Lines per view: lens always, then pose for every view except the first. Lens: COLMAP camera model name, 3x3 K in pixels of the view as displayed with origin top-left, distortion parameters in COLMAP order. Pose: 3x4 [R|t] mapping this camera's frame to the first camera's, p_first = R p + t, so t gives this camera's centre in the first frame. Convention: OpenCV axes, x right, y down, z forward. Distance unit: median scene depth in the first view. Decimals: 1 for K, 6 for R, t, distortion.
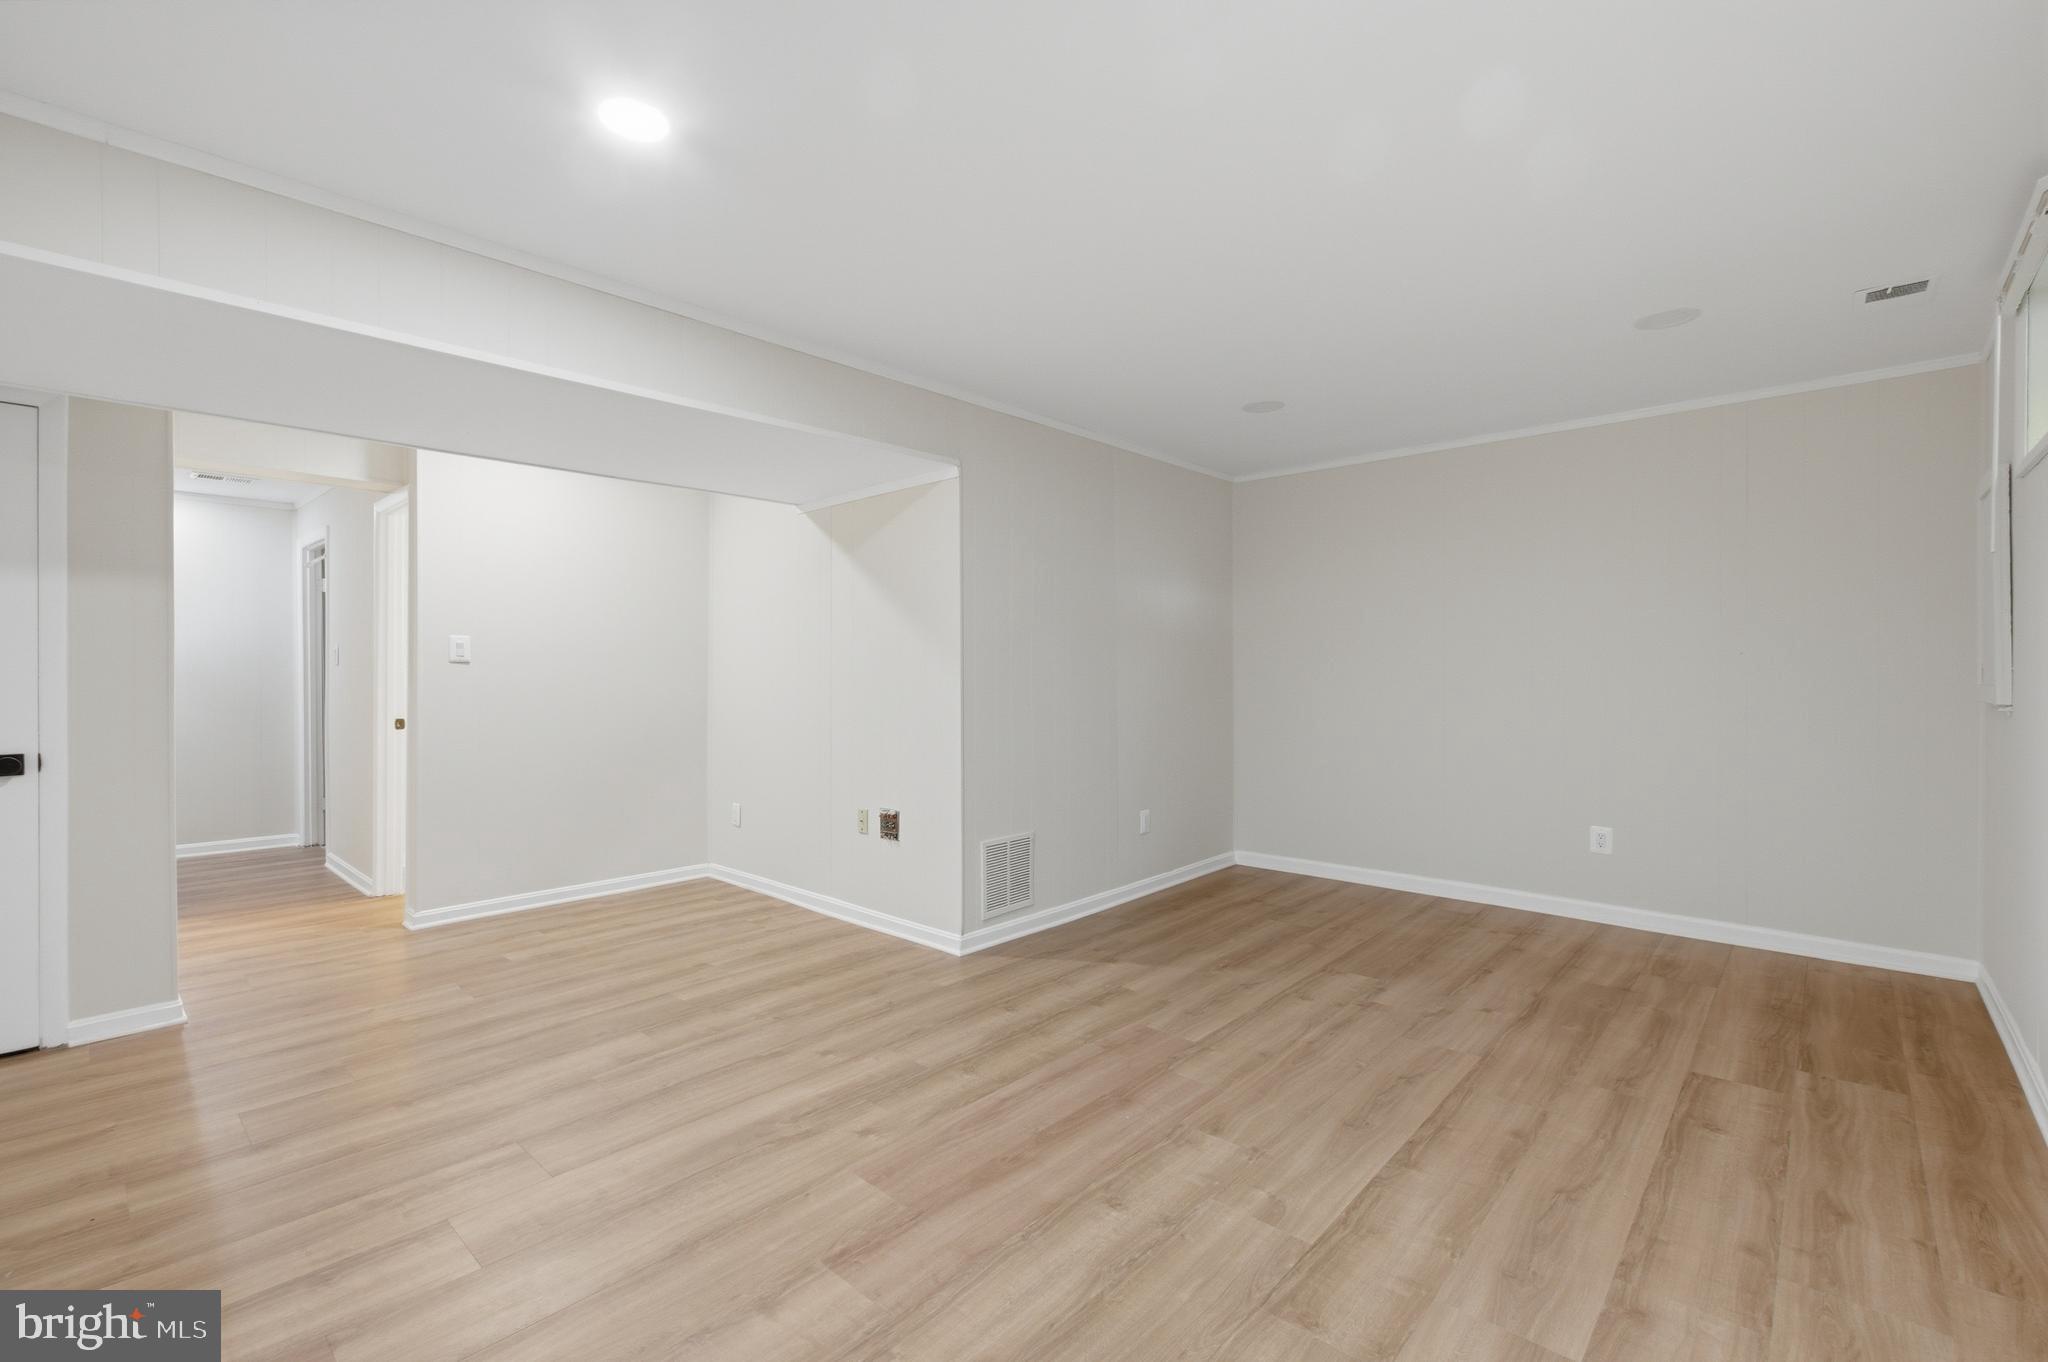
lens RADIAL K [[894.0, 0, 1011.2], [0, 894.0, 676.7], [0, 0, 1]] dist [-0.009808, -0.001238]
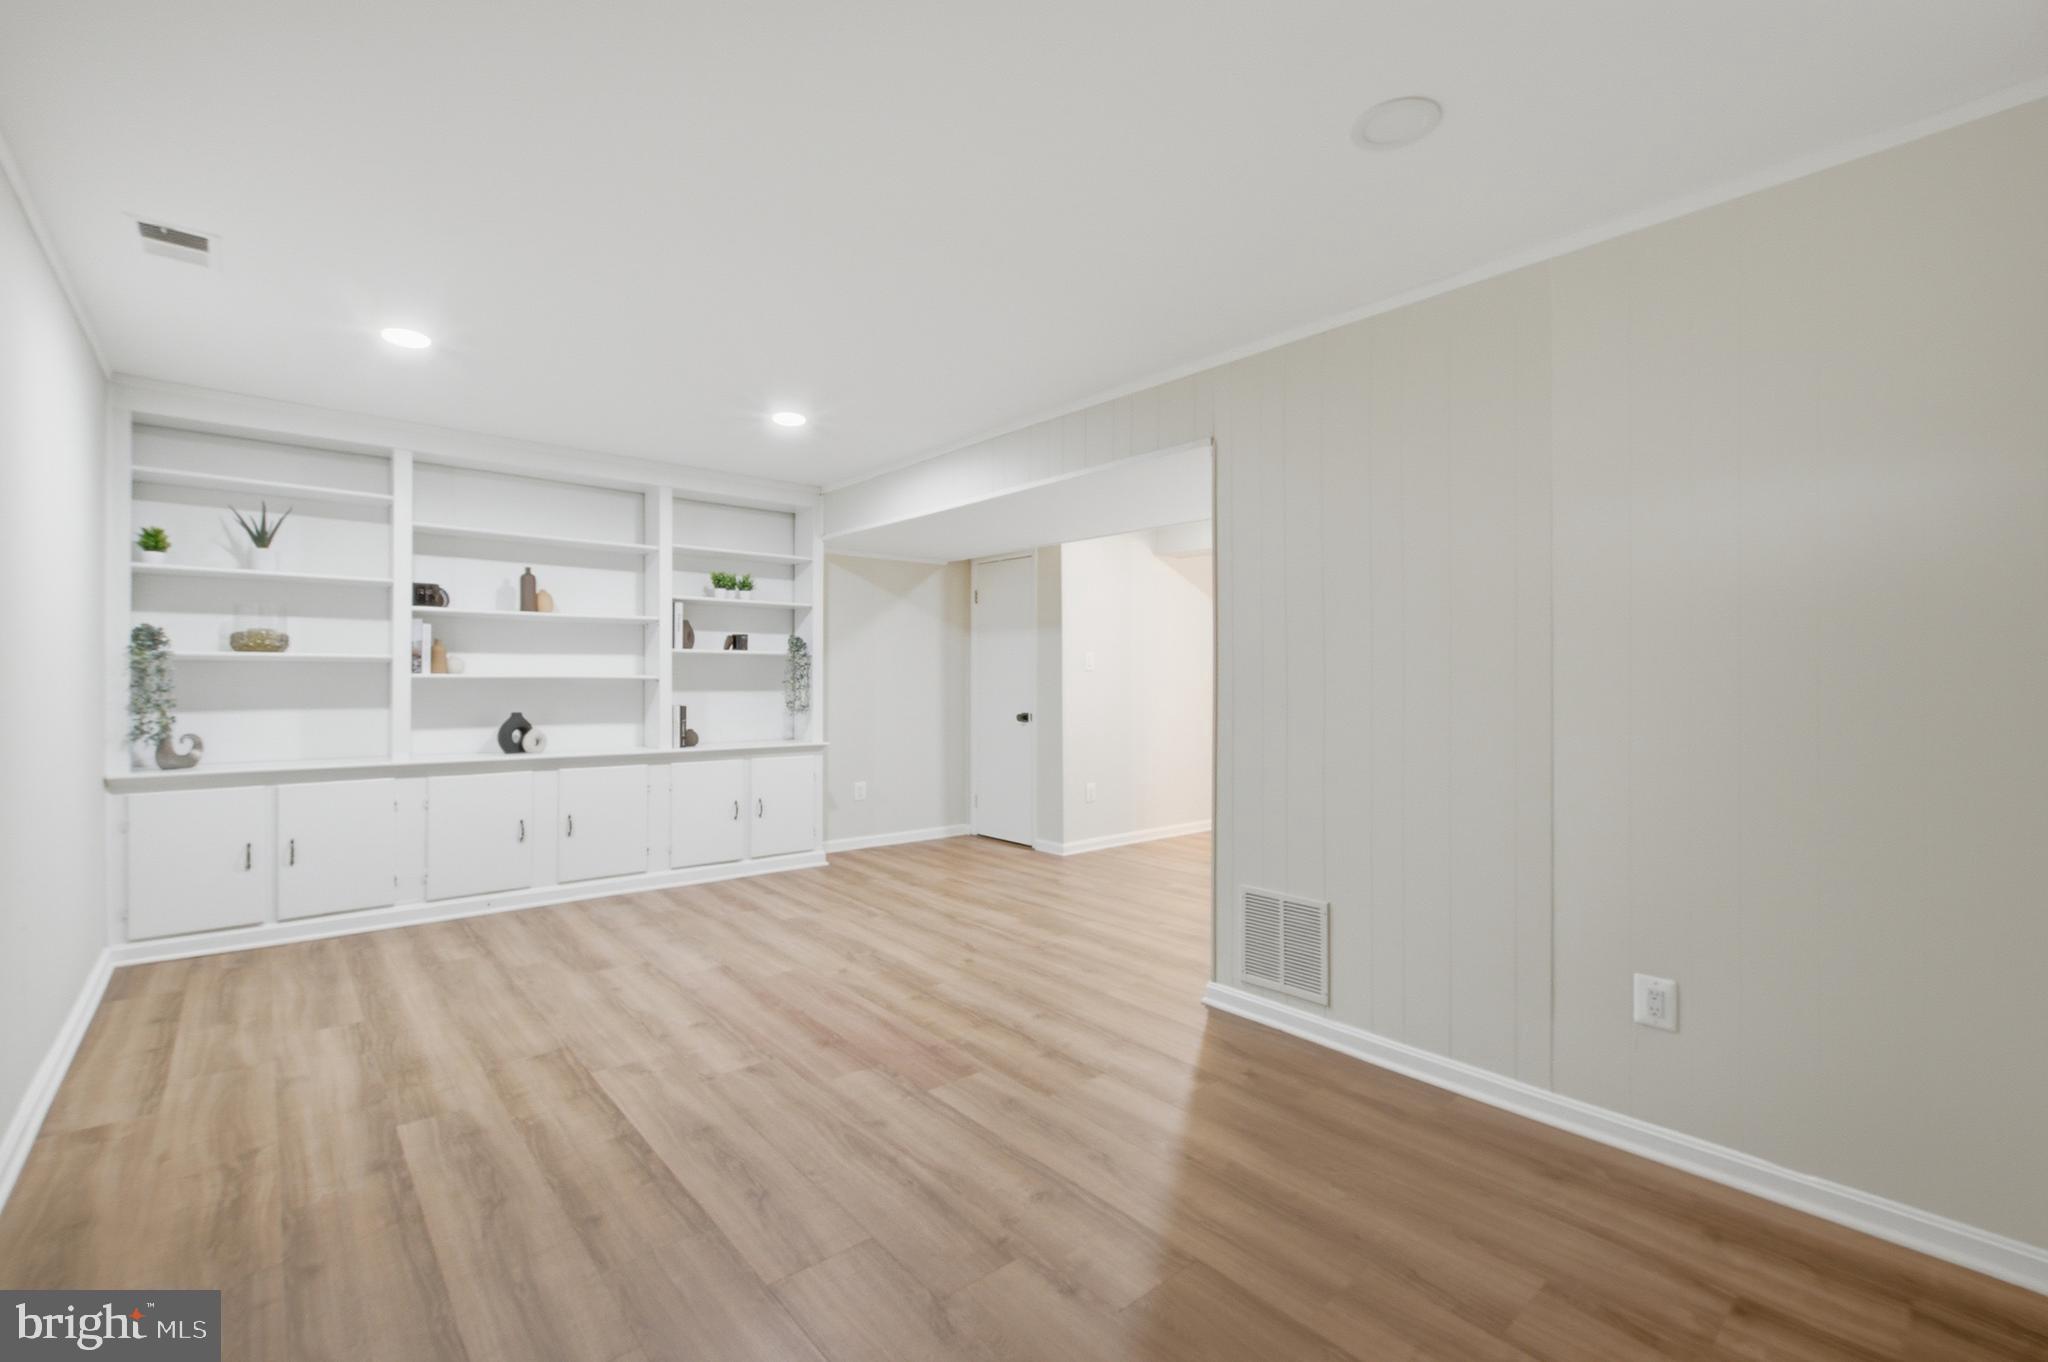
lens RADIAL K [[894.0, 0, 1011.1], [0, 894.0, 669.1], [0, 0, 1]] dist [-0.009808, -0.001238]
pose [[-0.121065, -0.004304, -0.992635, 1.357298], [-0.015471, 0.999877, -0.002448, -0.015125], [0.992524, 0.015061, -0.121117, 1.482481]]
